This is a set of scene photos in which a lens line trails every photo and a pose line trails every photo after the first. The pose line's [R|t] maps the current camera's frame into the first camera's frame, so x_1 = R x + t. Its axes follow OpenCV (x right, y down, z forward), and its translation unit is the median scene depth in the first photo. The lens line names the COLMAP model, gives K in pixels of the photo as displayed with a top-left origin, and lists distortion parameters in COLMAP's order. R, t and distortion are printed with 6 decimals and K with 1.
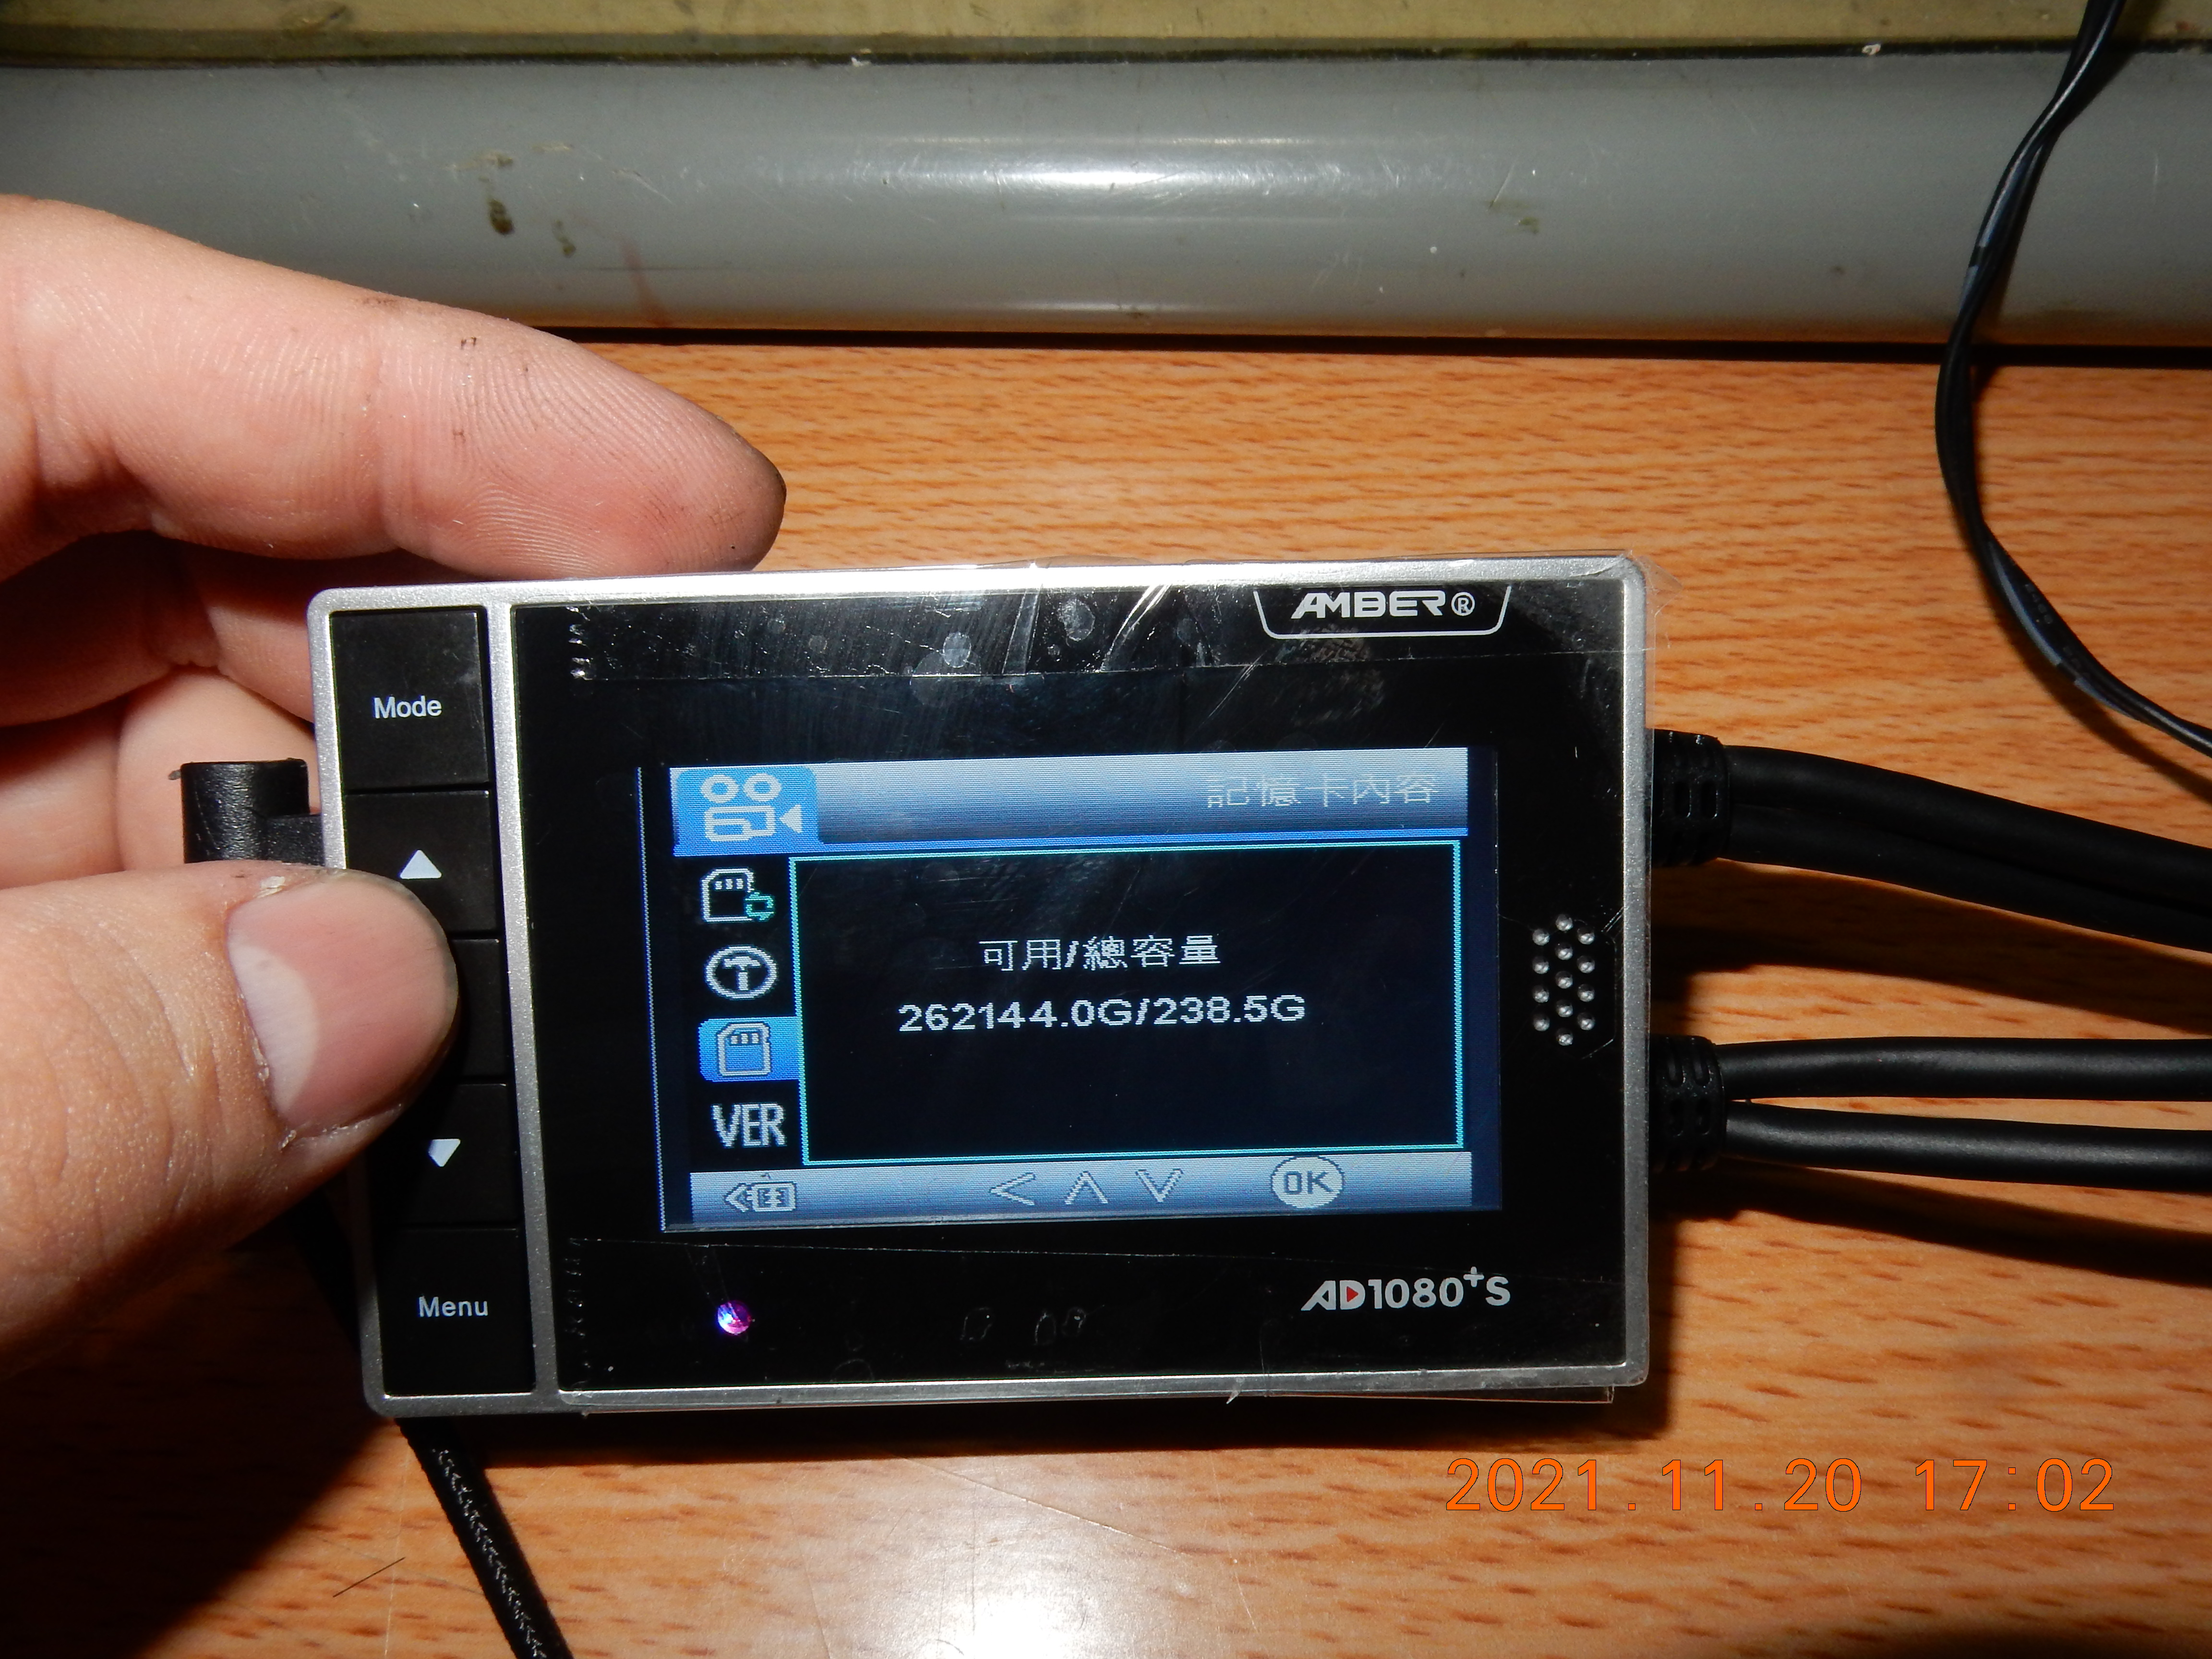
lens RADIAL K [[1638.3, 0, 1100.7], [0, 1638.3, 832.2], [0, 0, 1]] dist [0.004257, -0.011093]
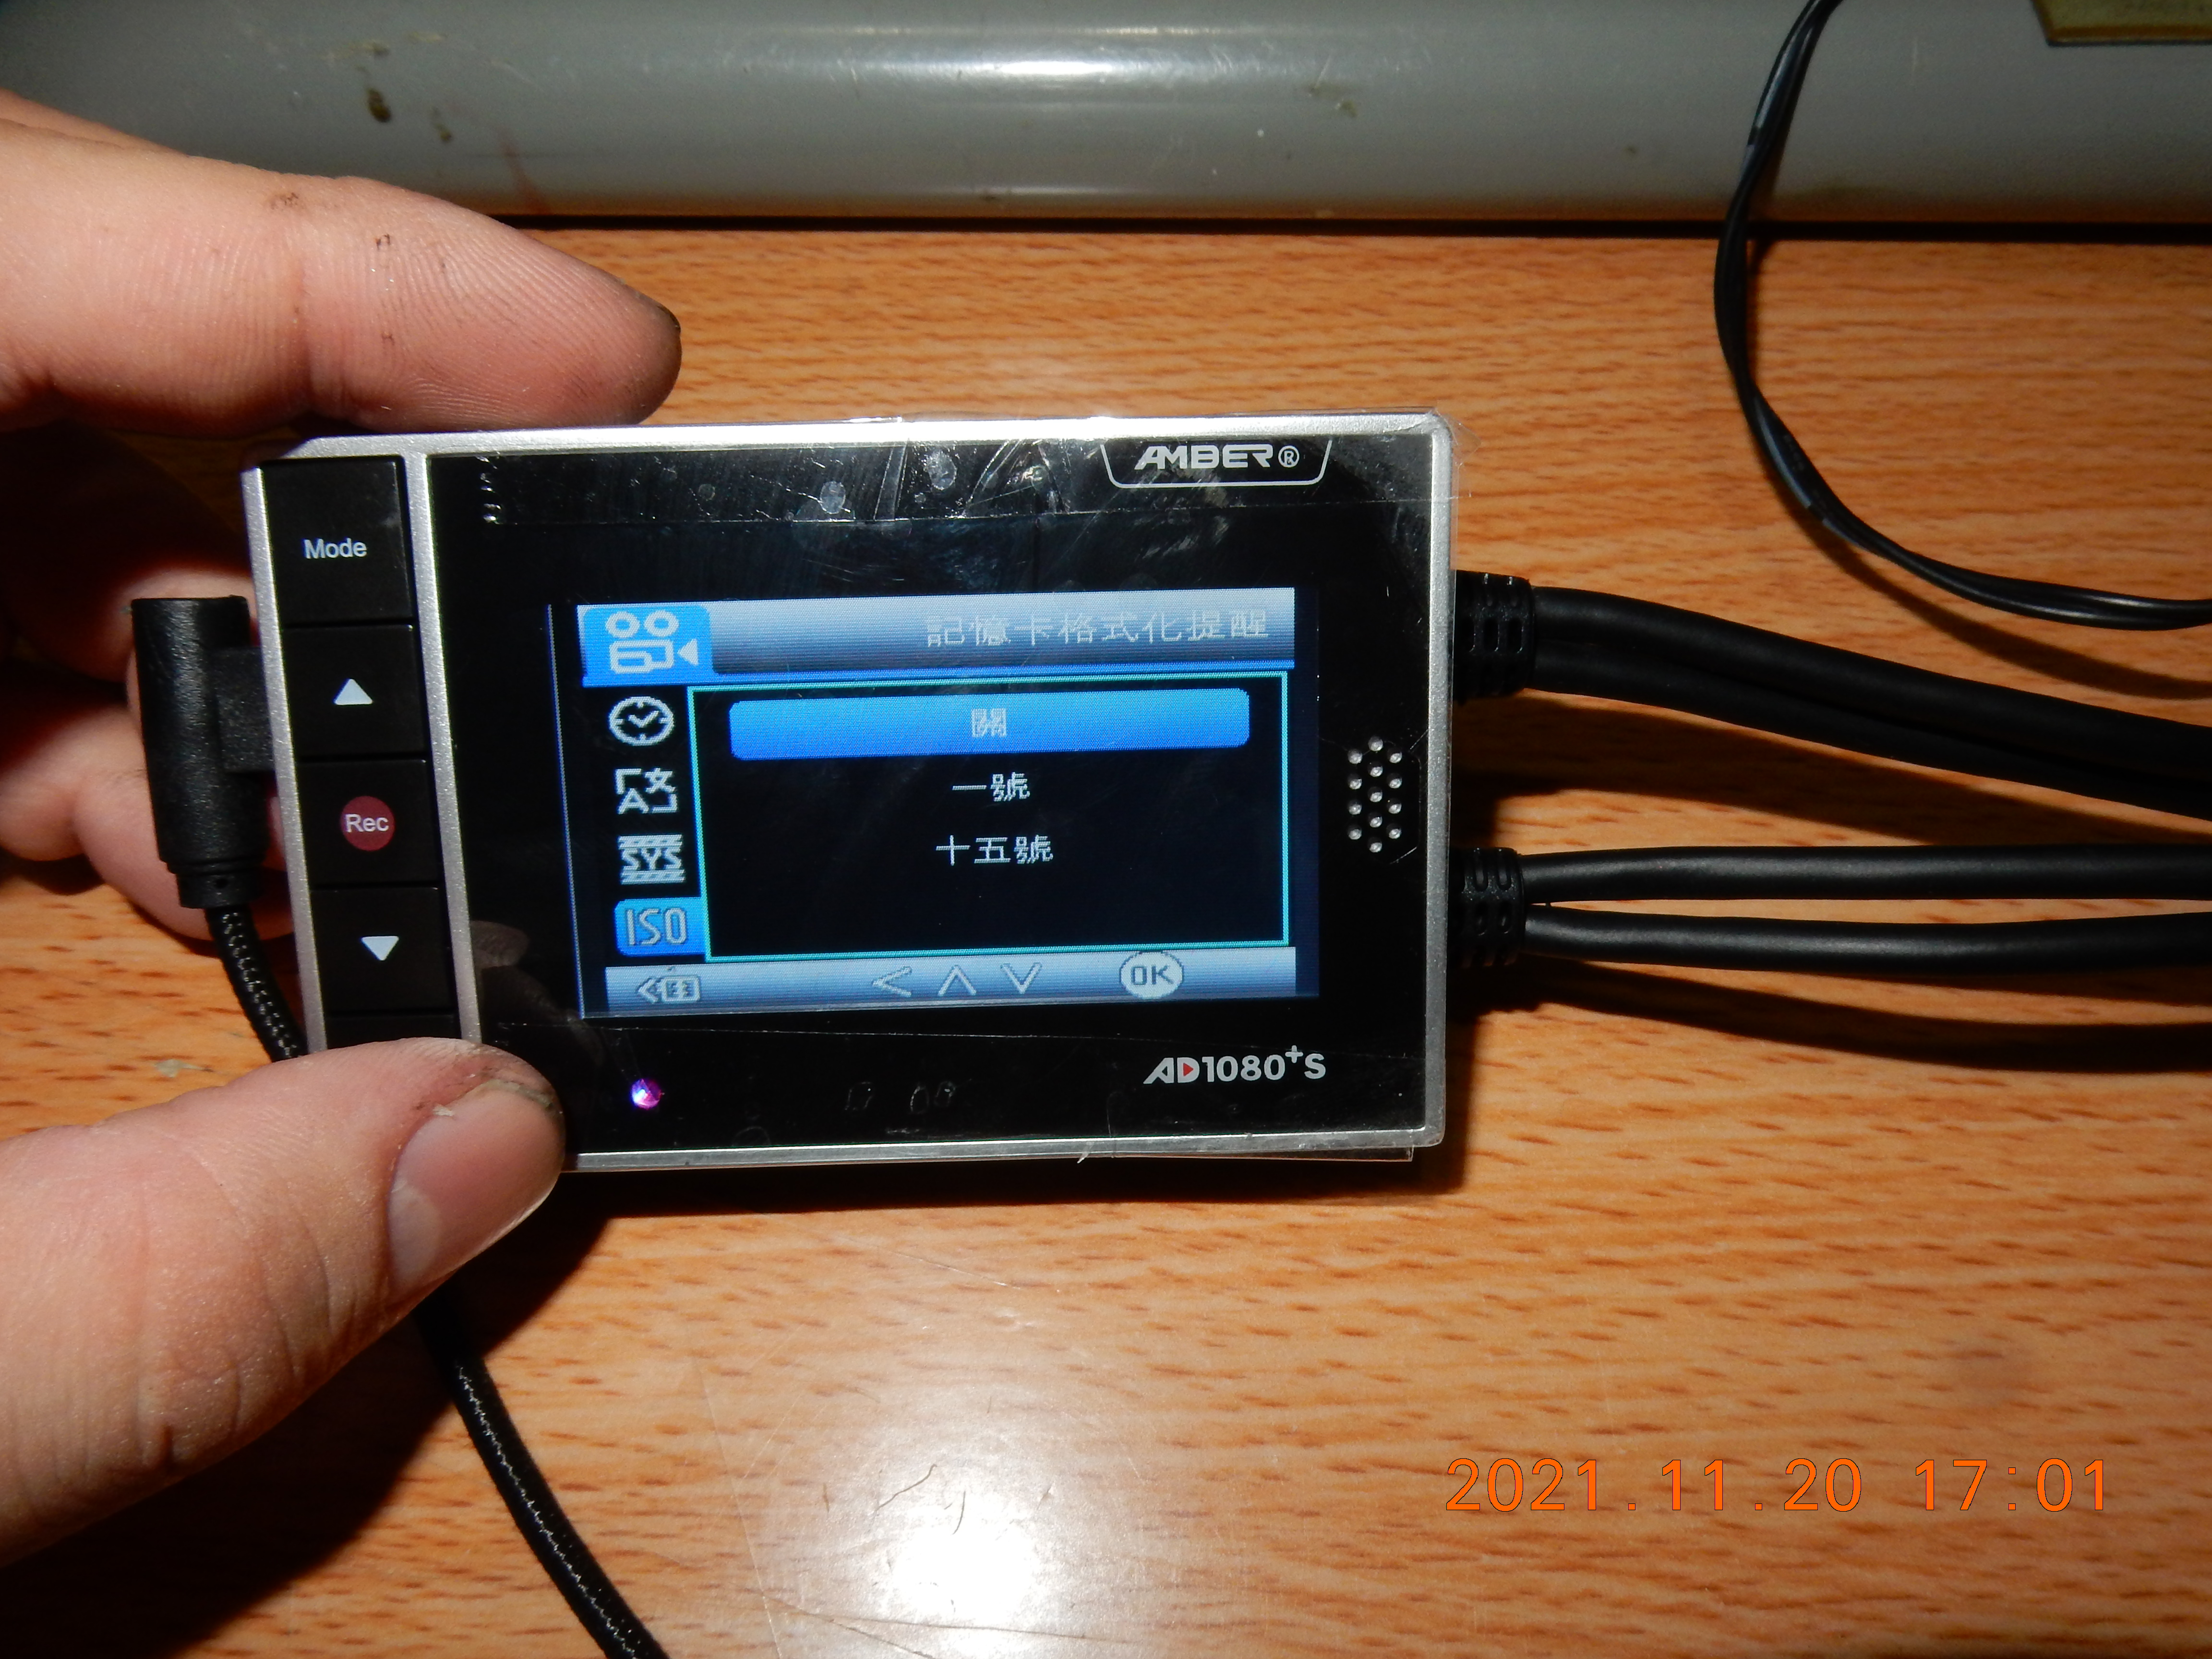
lens RADIAL K [[1622.9, 0, 1105.6], [0, 1622.9, 835.2], [0, 0, 1]] dist [0.005640, -0.008673]
pose [[0.999270, -0.018616, 0.033365, 0.057984], [0.016914, 0.998576, 0.050593, 0.048747], [-0.034259, -0.049992, 0.998162, -0.082282]]
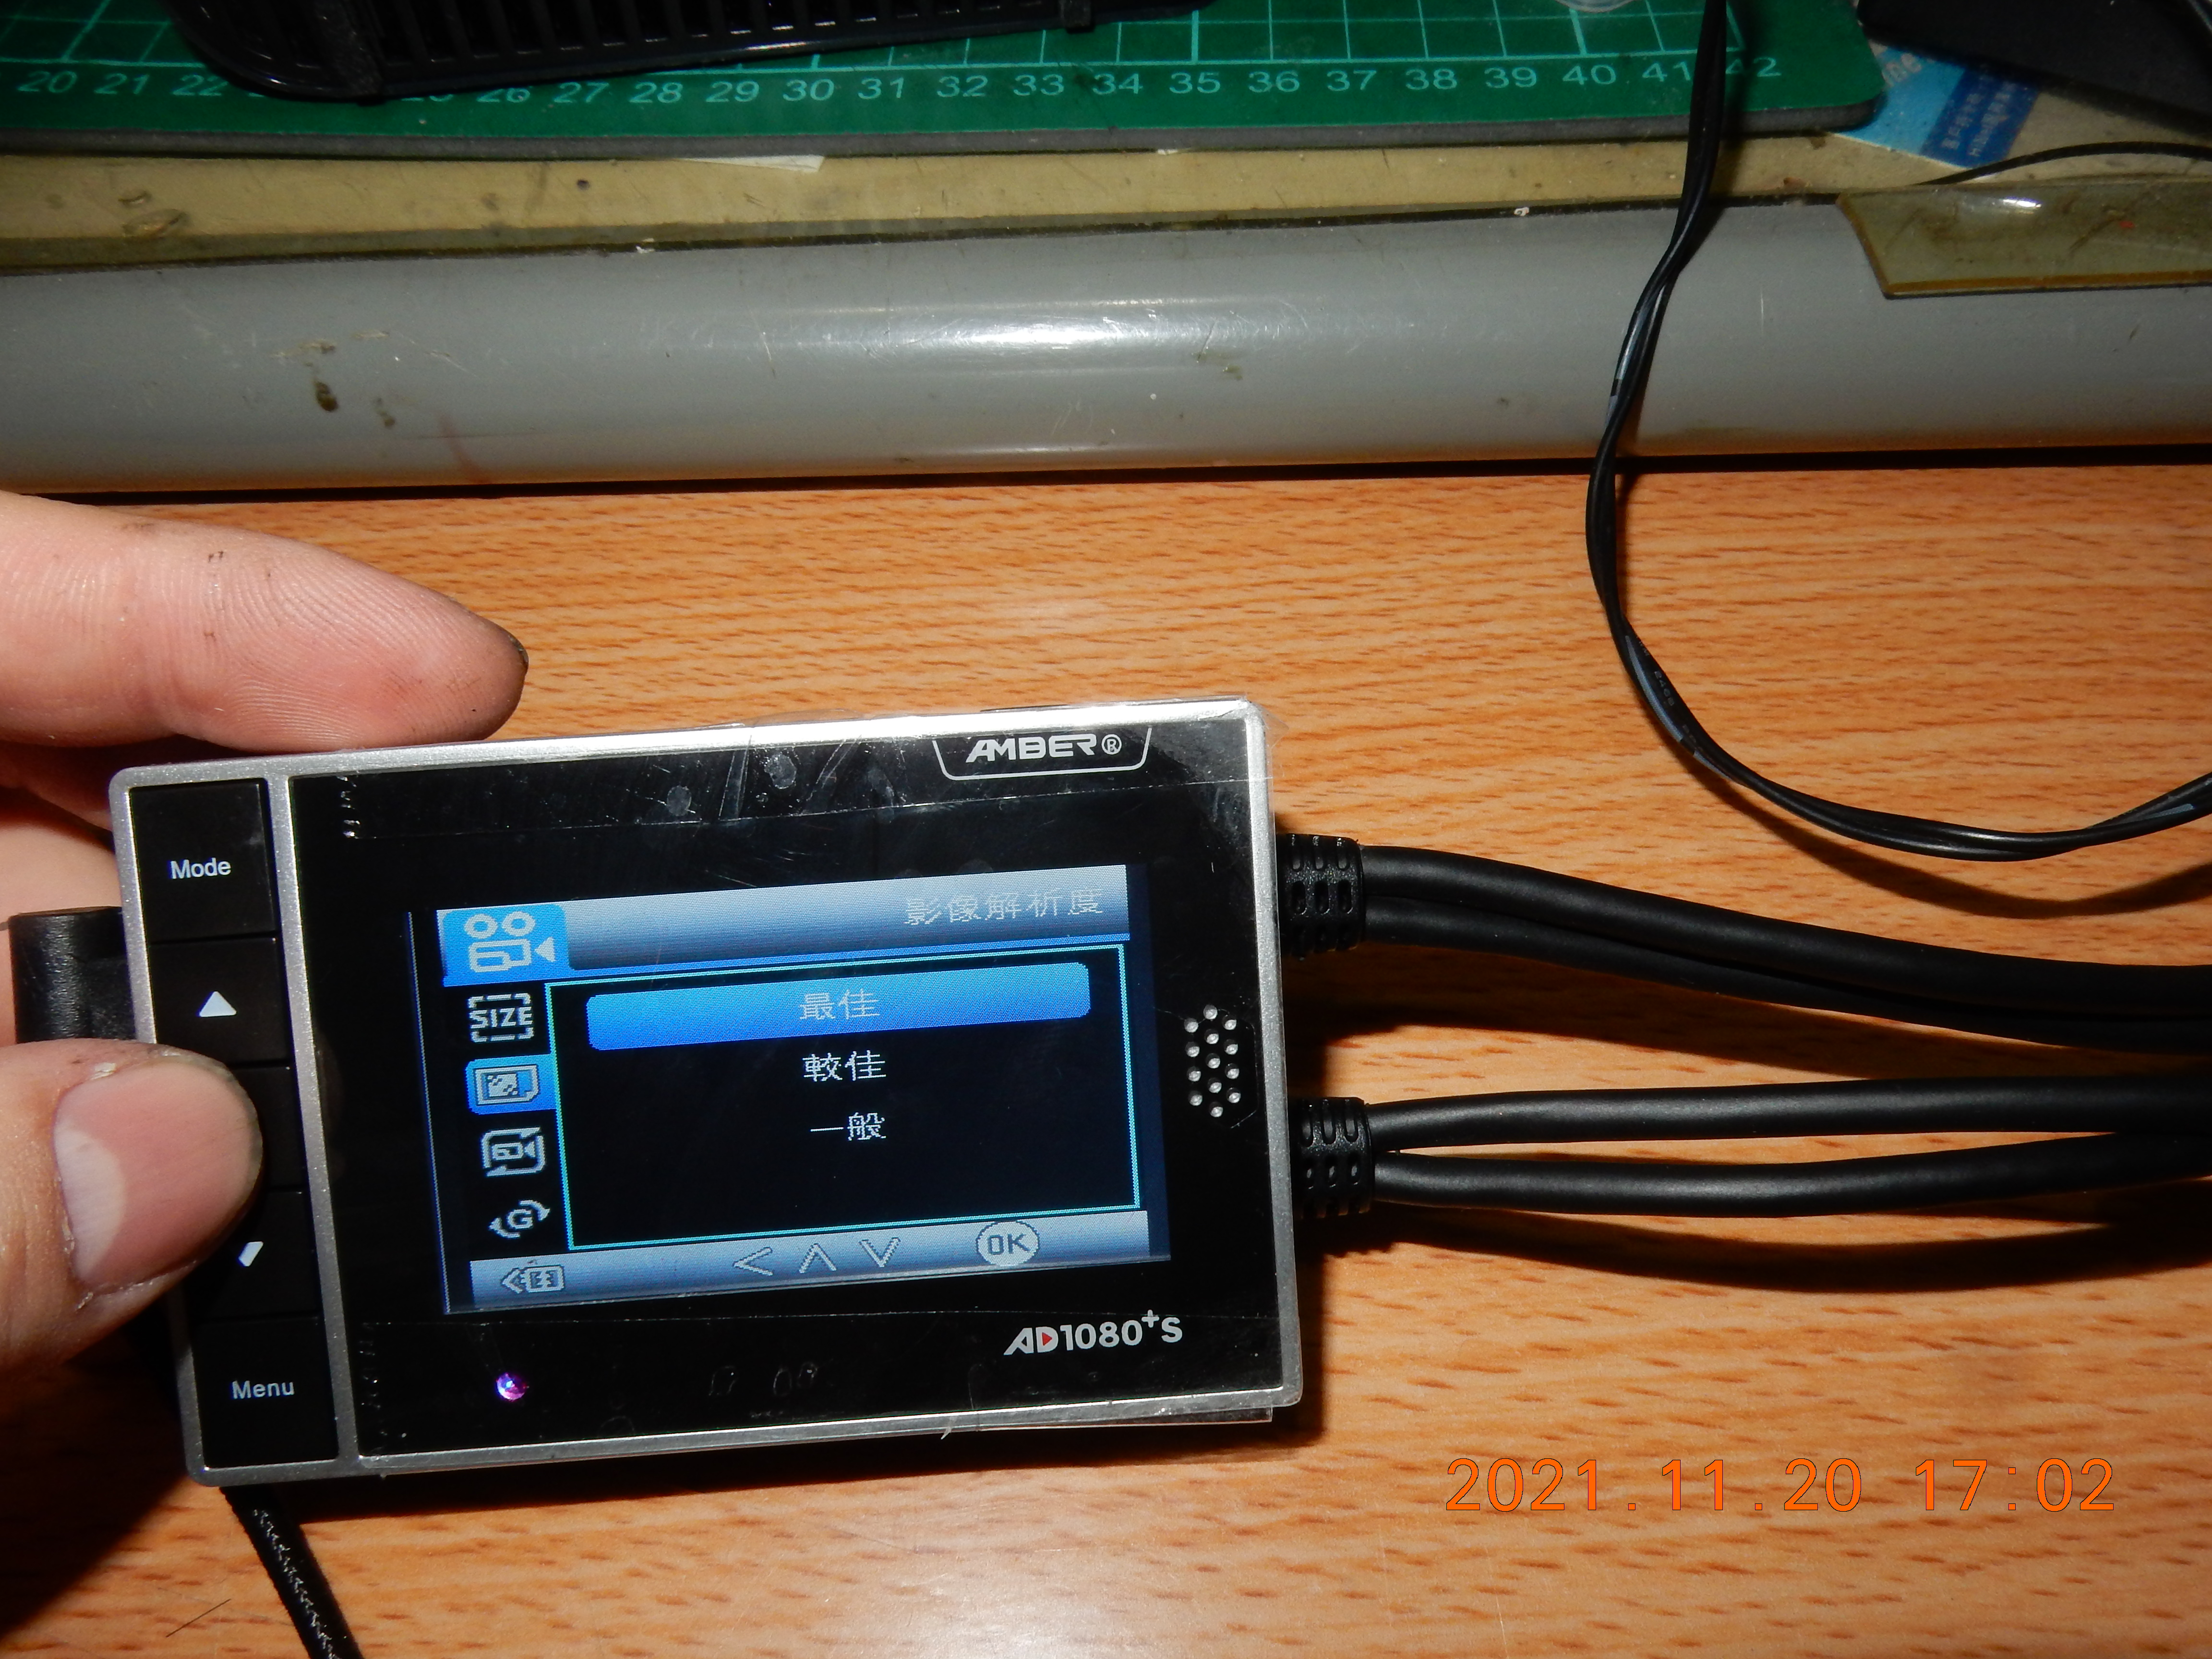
lens RADIAL K [[1620.6, 0, 1098.9], [0, 1620.6, 831.1], [0, 0, 1]] dist [0.003440, -0.007473]
pose [[0.998484, -0.045001, 0.031688, 0.116163], [0.046274, 0.998101, -0.040662, -0.009793], [-0.029798, 0.042067, 0.998670, -0.113133]]
